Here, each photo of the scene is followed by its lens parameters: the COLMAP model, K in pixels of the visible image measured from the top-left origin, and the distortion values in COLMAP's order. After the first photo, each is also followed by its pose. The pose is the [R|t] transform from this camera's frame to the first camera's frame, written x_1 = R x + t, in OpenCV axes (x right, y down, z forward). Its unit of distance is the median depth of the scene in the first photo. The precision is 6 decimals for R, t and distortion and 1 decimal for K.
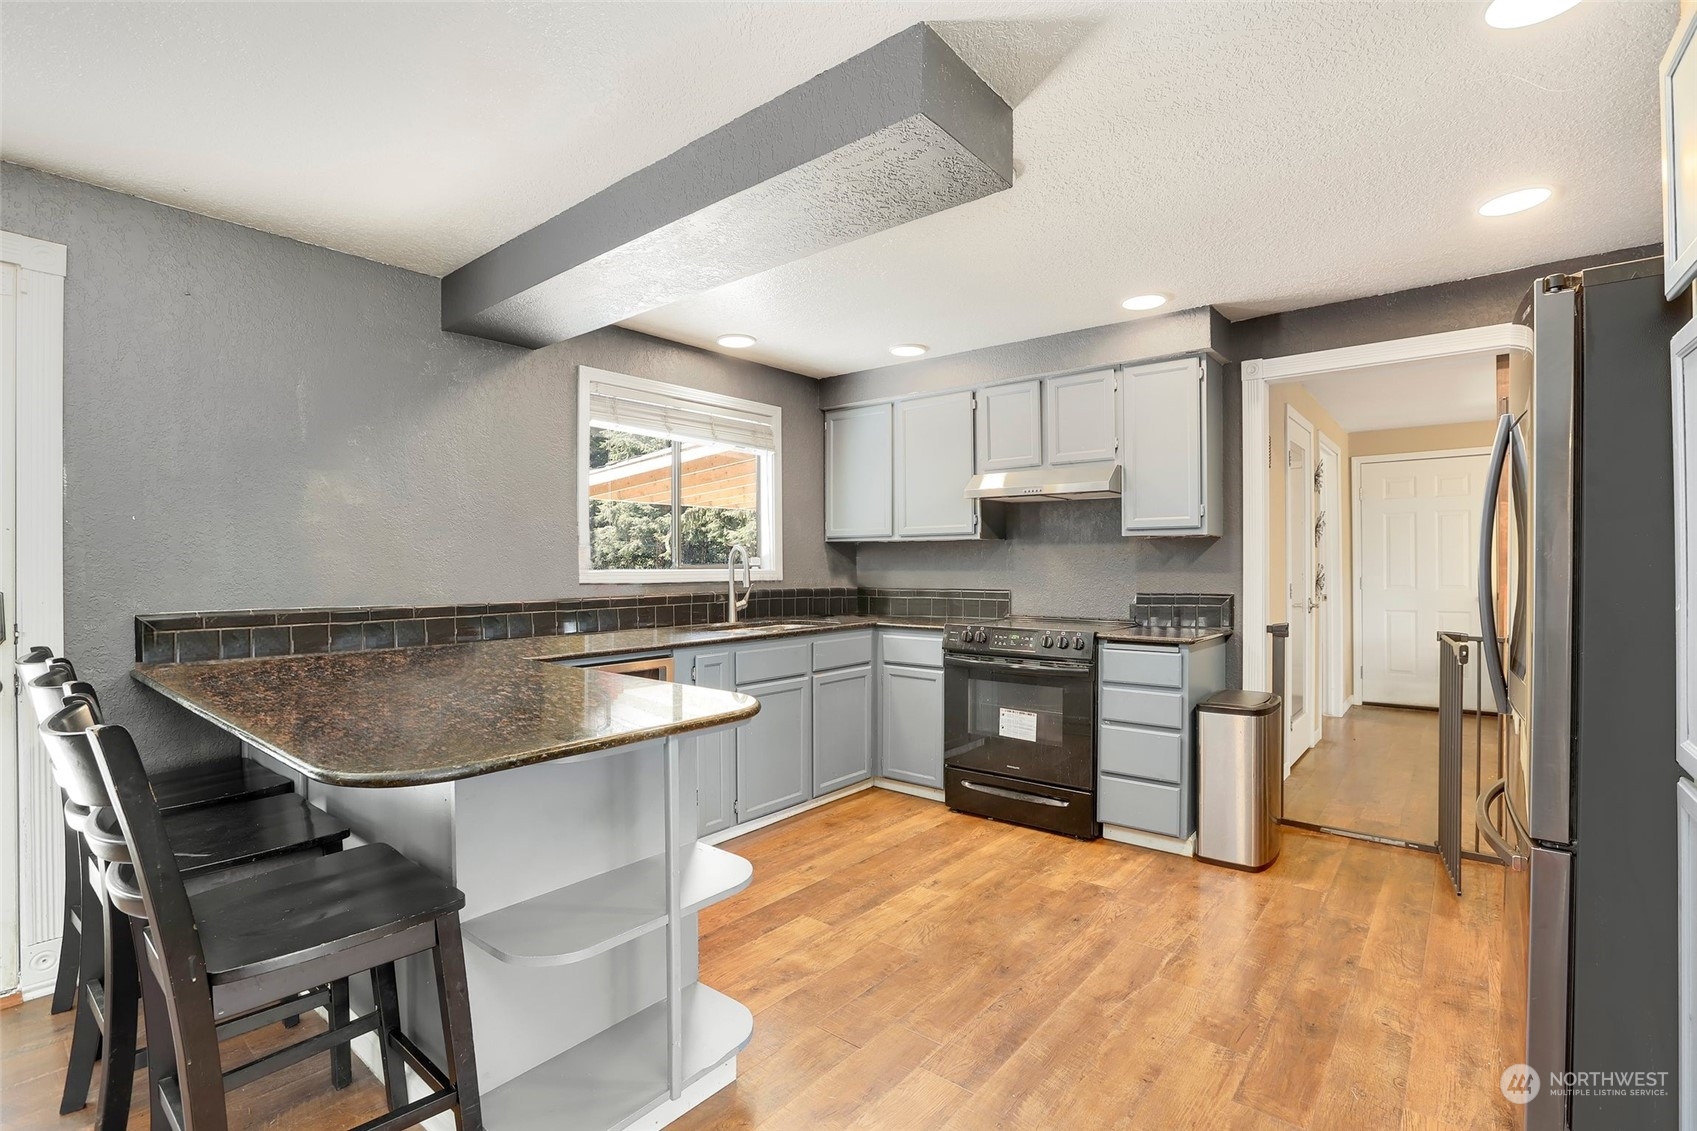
lens RADIAL K [[772.8, 0, 848.5], [0, 772.8, 565.5], [0, 0, 1]] dist [-0.000191, 0.000040]
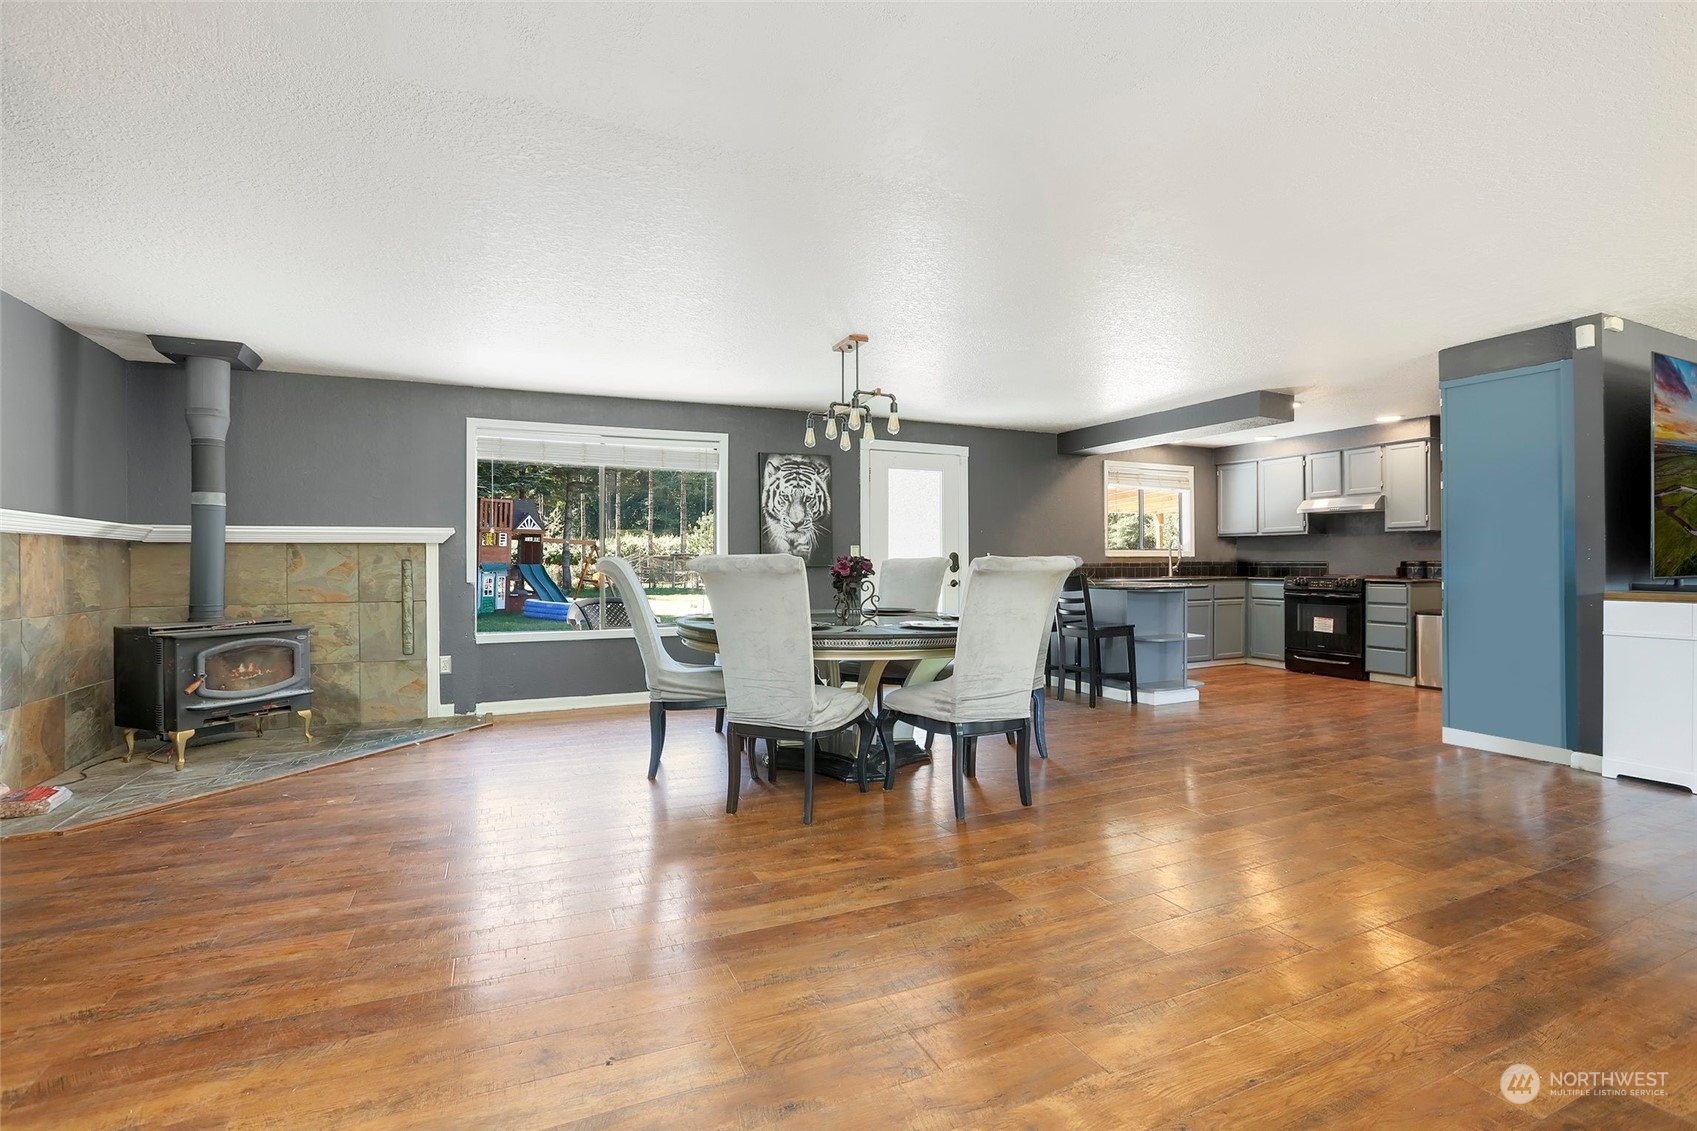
lens RADIAL K [[804.9, 0, 886.6], [0, 804.9, 567.2], [0, 0, 1]] dist [-0.001237, 0.000223]
pose [[0.925710, -0.000239, -0.378233, -0.043804], [0.001685, 0.999992, 0.003492, 0.043537], [0.378230, -0.003870, 0.925704, -1.362656]]
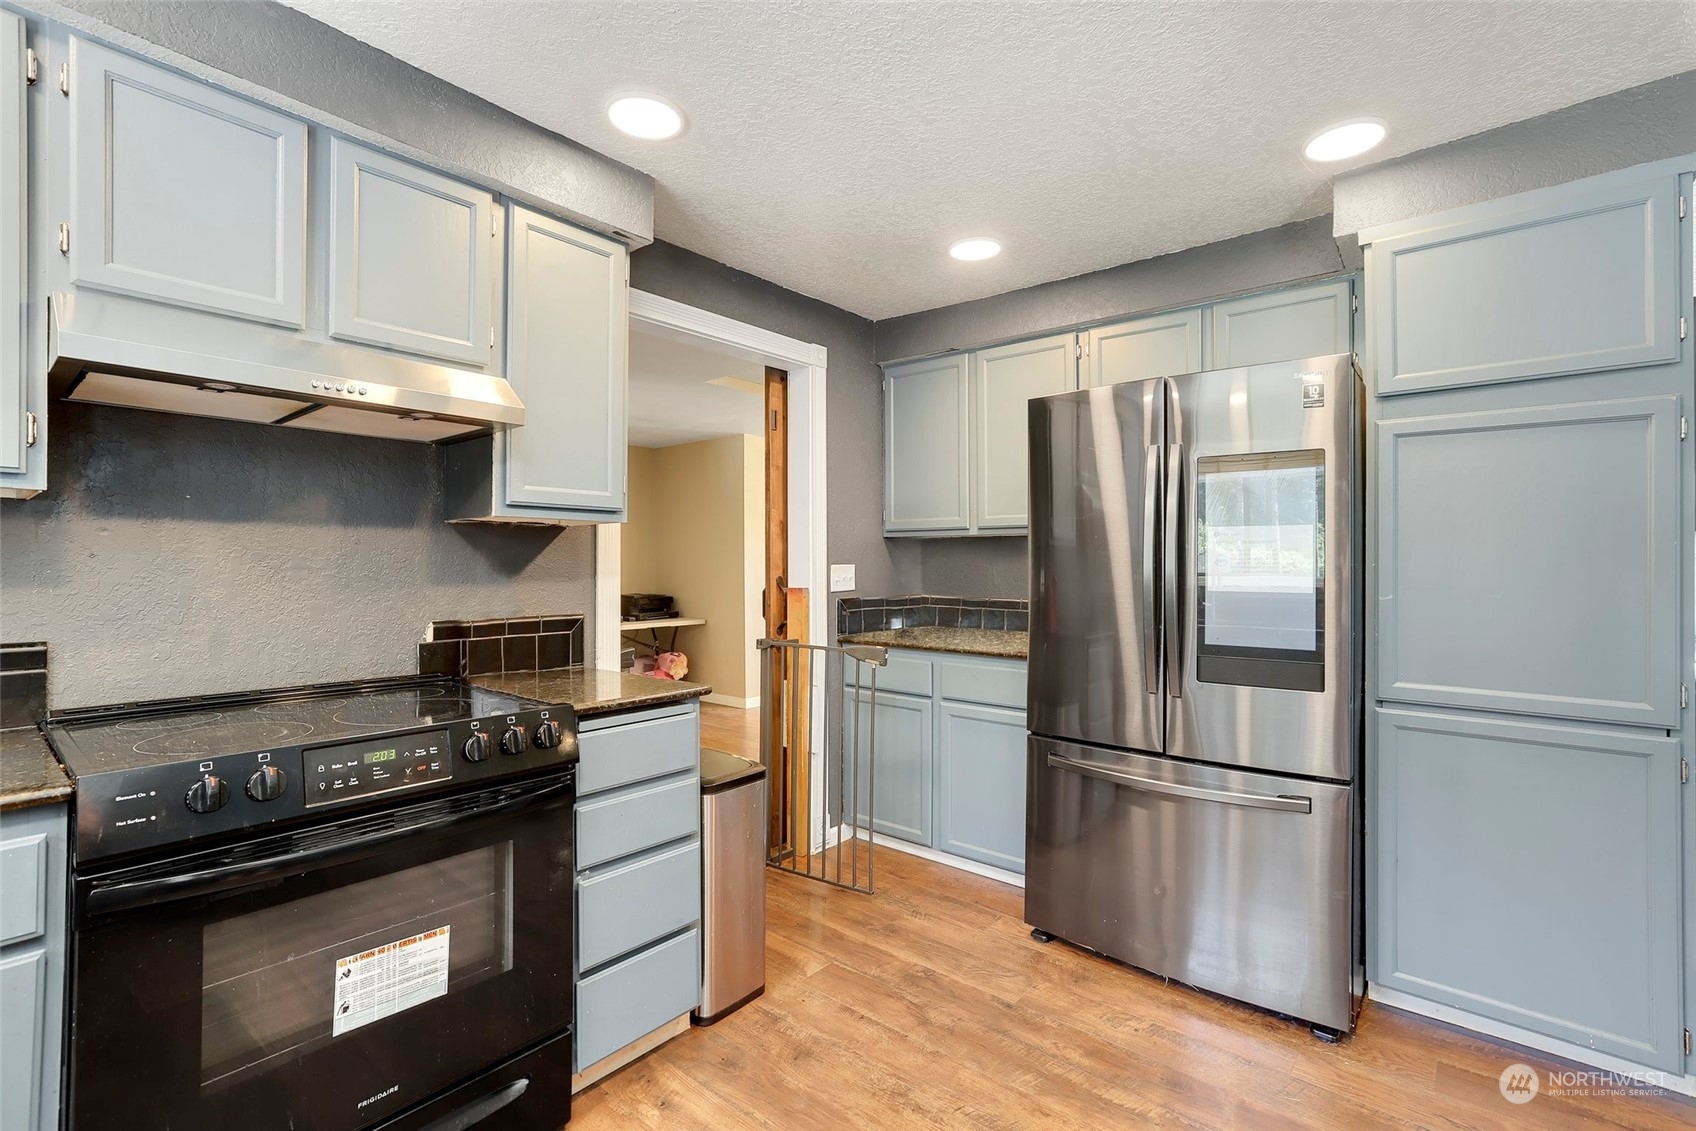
lens RADIAL K [[769.3, 0, 848.0], [0, 769.3, 565.5], [0, 0, 1]] dist [-0.000881, -0.000132]
pose [[0.006087, 0.006941, 0.999957, -0.168978], [0.001149, 0.999975, -0.006948, -0.000590], [-0.999981, 0.001191, 0.006079, 0.754761]]
